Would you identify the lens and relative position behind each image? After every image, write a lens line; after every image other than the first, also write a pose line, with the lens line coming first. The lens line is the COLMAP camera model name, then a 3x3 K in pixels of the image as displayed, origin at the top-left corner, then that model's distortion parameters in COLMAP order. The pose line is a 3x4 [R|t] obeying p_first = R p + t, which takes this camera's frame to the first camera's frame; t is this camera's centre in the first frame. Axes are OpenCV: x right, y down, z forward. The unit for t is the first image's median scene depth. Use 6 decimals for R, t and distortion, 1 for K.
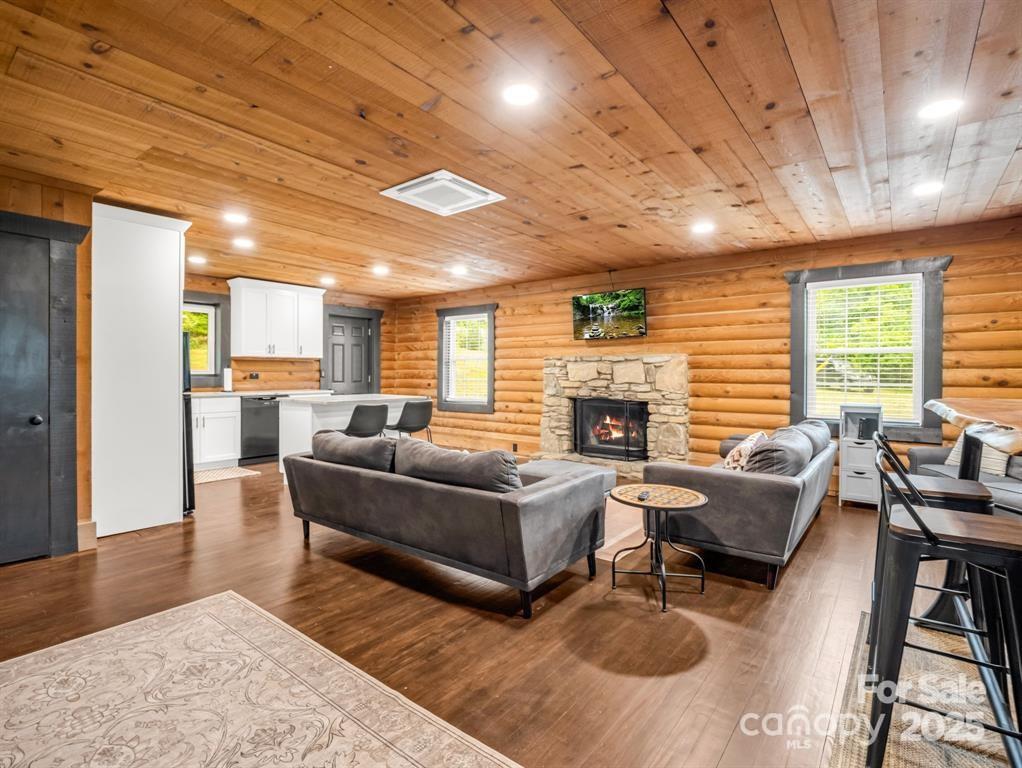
lens RADIAL K [[508.1, 0, 509.6], [0, 508.1, 378.0], [0, 0, 1]] dist [-0.014166, -0.001930]
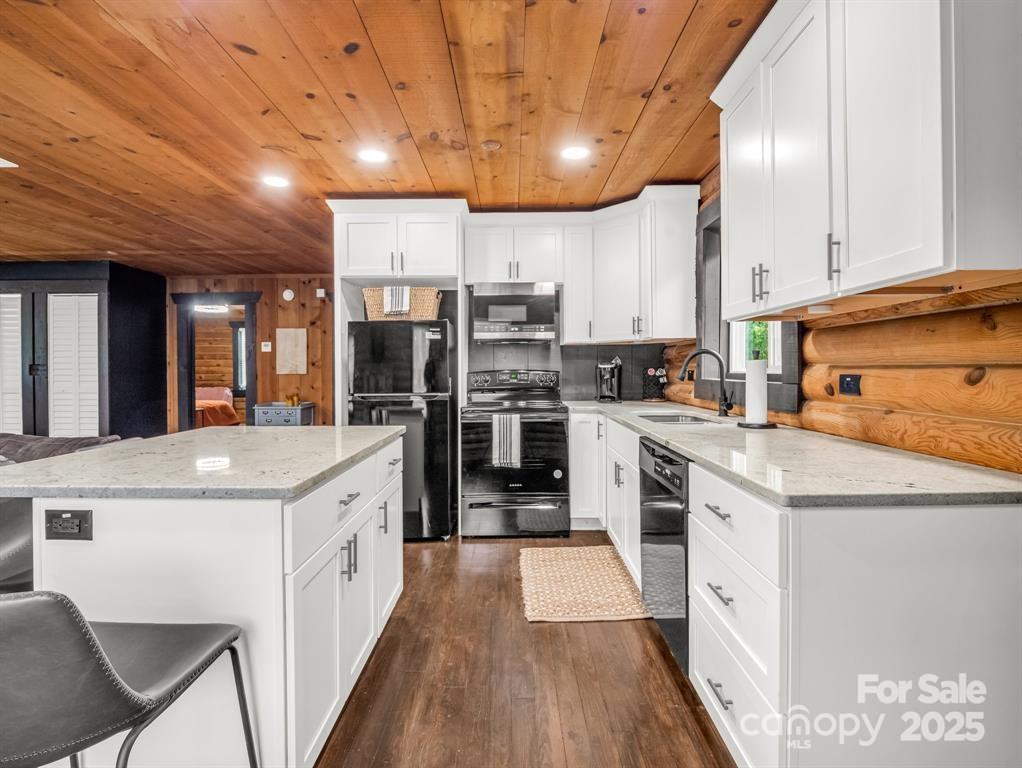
lens RADIAL K [[508.1, 0, 509.6], [0, 508.1, 378.0], [0, 0, 1]] dist [-0.014166, -0.001930]
pose [[-0.792390, 0.010141, -0.609930, -0.213892], [-0.005913, 0.999687, 0.024304, -0.013739], [0.609986, 0.022865, -0.792082, 1.204959]]
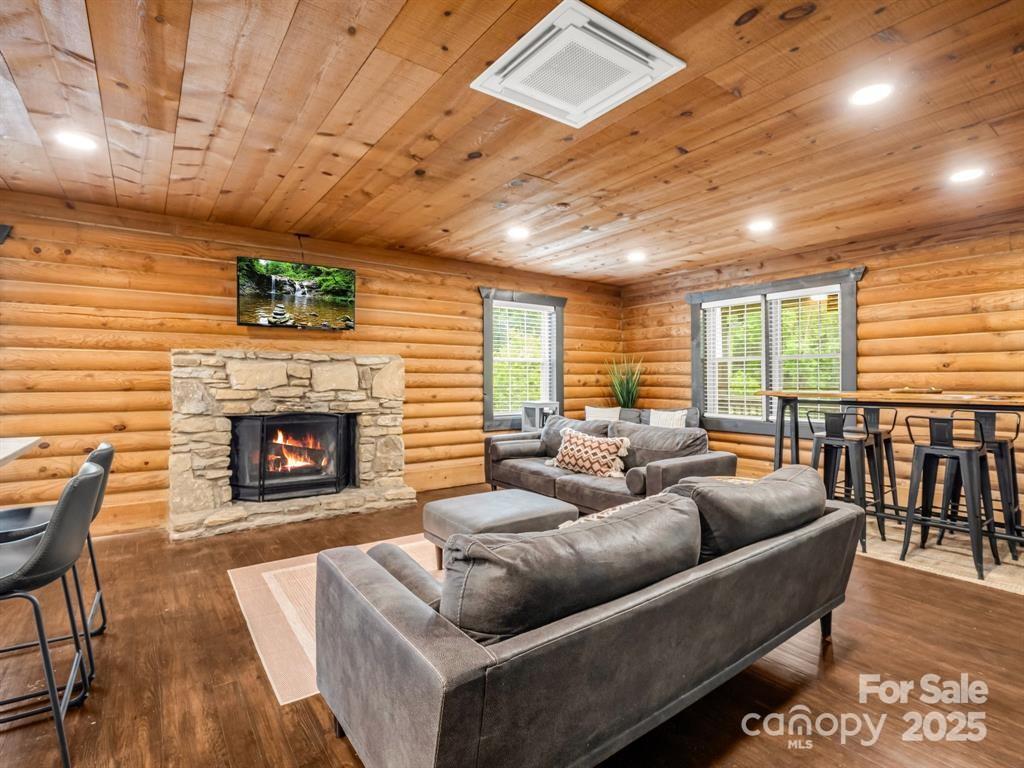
lens RADIAL K [[500.5, 0, 529.0], [0, 500.5, 376.3], [0, 0, 1]] dist [-0.003373, -0.014082]
pose [[0.253070, 0.005067, 0.967435, -0.376566], [0.009571, 0.999924, -0.007741, -0.002066], [-0.967401, 0.011219, 0.253003, 0.478514]]
